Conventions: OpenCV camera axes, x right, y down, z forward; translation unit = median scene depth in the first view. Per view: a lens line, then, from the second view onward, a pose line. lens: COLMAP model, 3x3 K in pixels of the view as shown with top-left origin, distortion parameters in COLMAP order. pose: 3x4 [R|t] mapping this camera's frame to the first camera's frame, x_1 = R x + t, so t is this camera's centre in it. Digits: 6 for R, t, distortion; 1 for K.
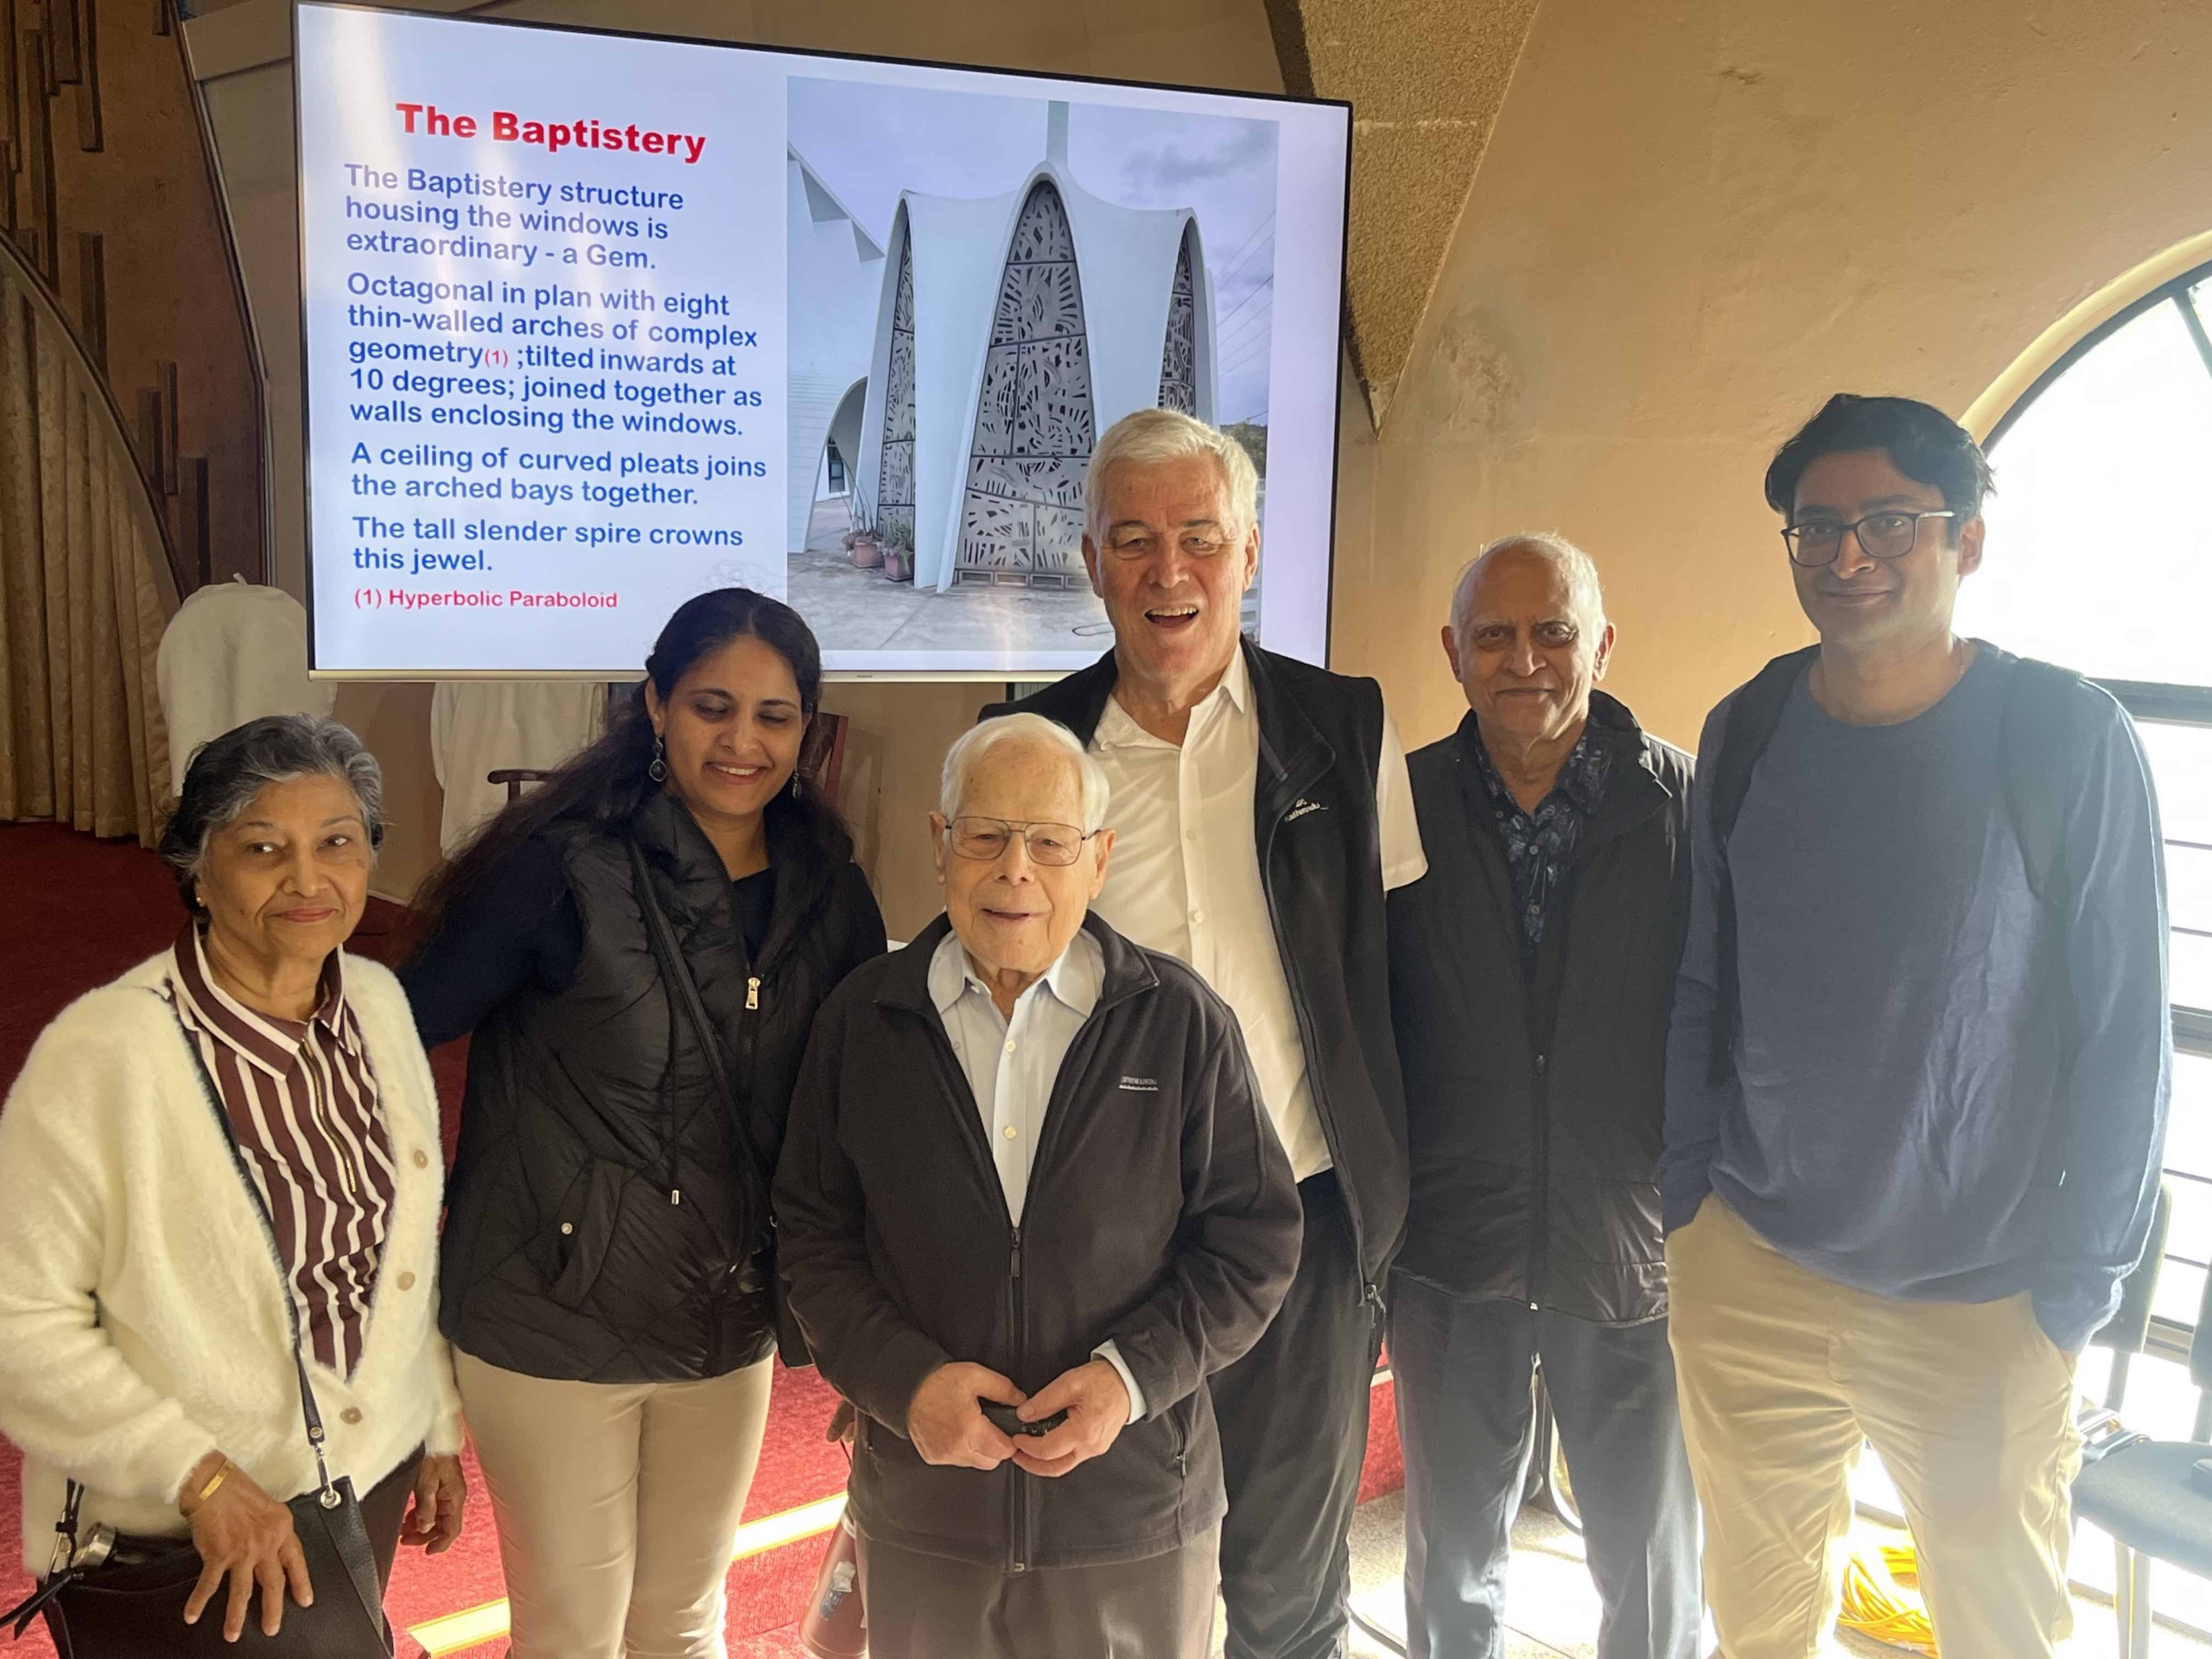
lens RADIAL K [[2478.8, 0, 1101.2], [0, 2478.8, 836.5], [0, 0, 1]] dist [0.081894, 0.000000]
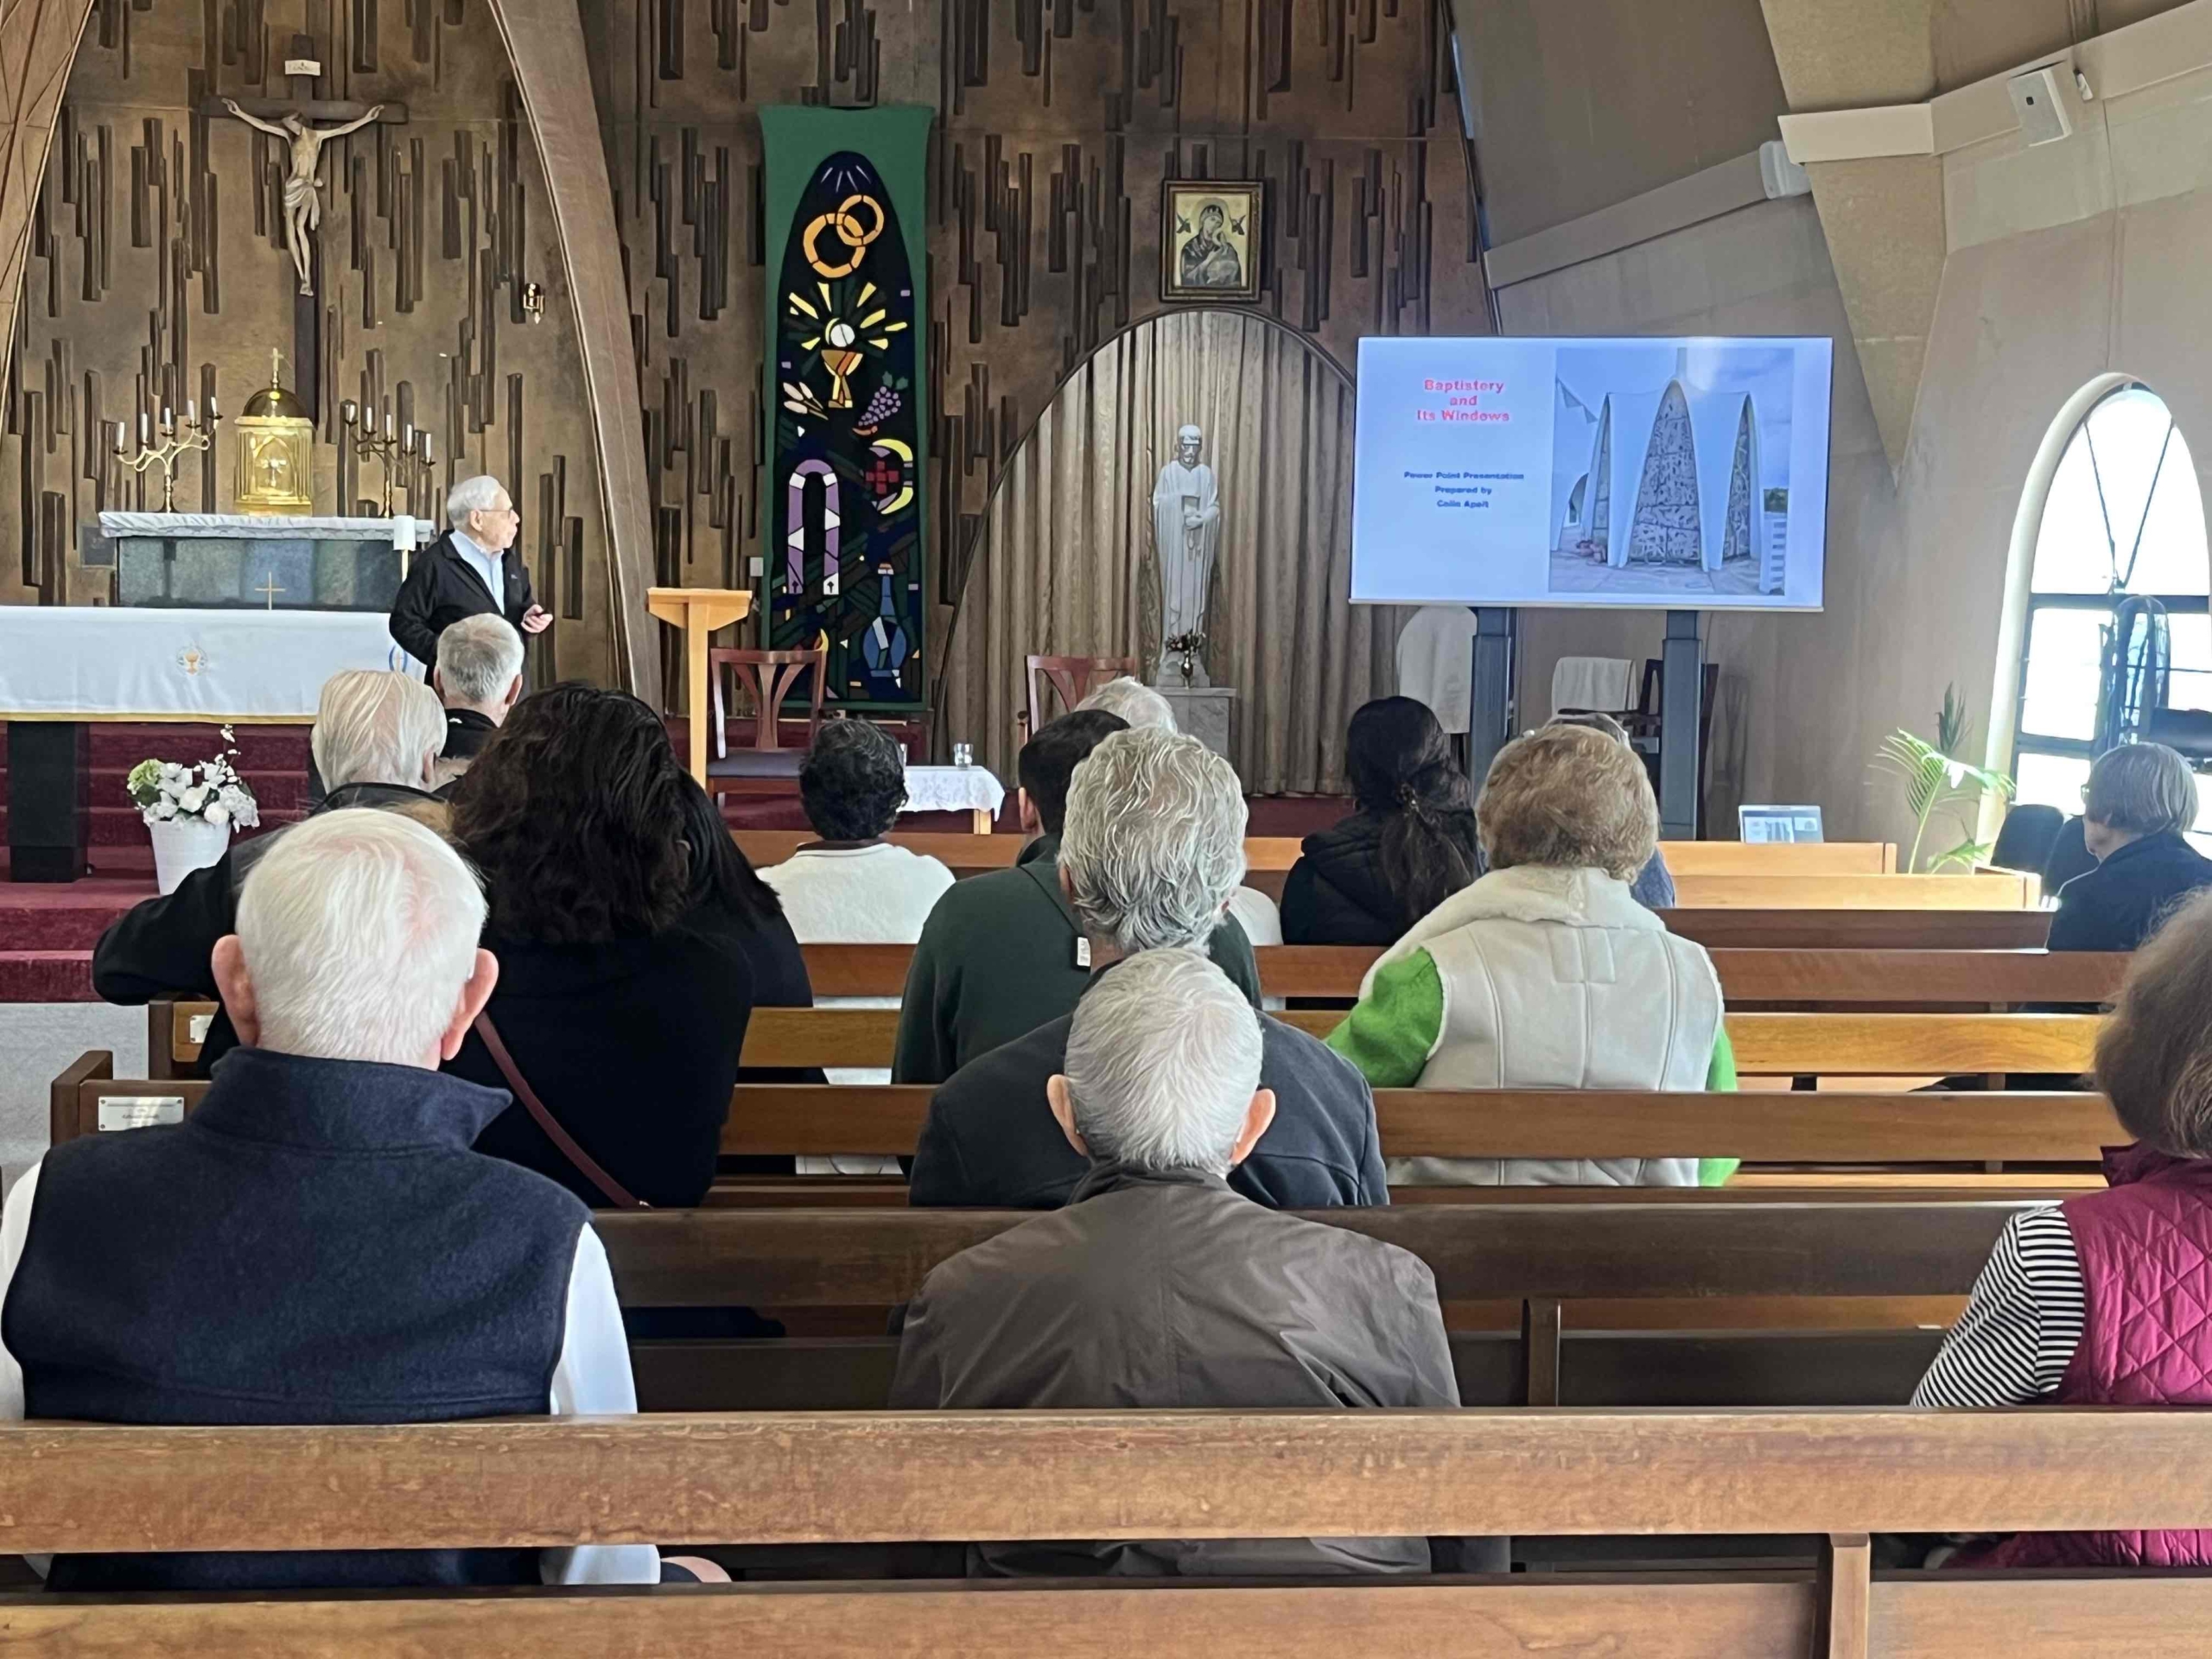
lens RADIAL K [[3657.2, 0, 1099.6], [0, 3657.2, 827.6], [0, 0, 1]] dist [0.166298, 0.000000]
pose [[0.851260, 0.022131, -0.524277, 1.264709], [-0.067197, 0.995482, -0.067086, 0.384448], [0.520423, 0.092338, 0.848901, -2.006707]]
